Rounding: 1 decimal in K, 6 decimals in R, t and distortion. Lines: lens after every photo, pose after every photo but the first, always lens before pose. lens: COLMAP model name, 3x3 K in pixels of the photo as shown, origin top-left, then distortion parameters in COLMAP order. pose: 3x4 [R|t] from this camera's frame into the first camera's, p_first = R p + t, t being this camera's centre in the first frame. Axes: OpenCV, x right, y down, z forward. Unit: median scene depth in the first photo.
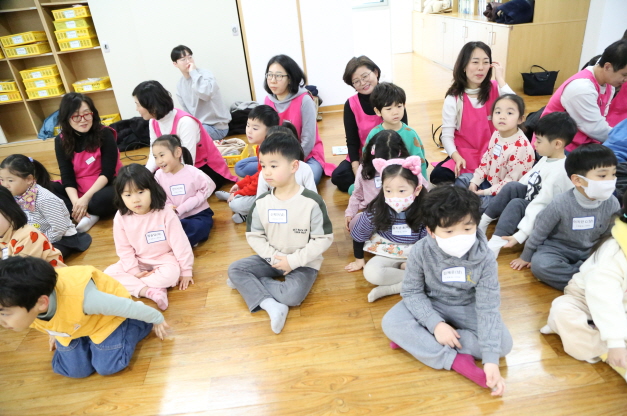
lens RADIAL K [[416.9, 0, 308.5], [0, 416.9, 223.5], [0, 0, 1]] dist [-0.098842, 0.042685]
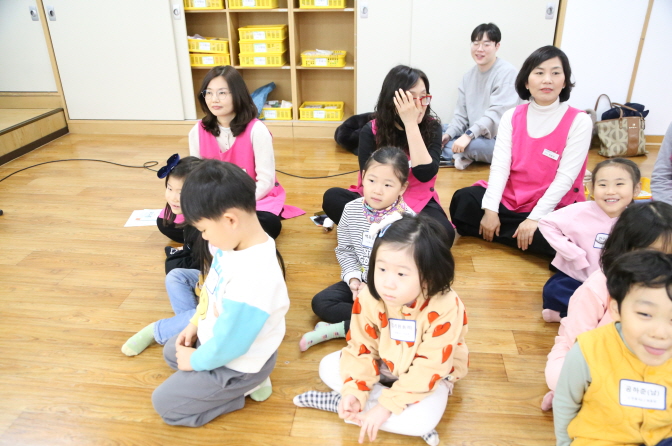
lens RADIAL K [[488.4, 0, 331.8], [0, 488.4, 224.9], [0, 0, 1]] dist [-0.066367, 0.012588]
pose [[0.979454, 0.154470, -0.129651, -0.393990], [-0.160113, 0.986505, -0.034223, -0.018455], [0.122615, 0.054278, 0.990969, 0.153710]]
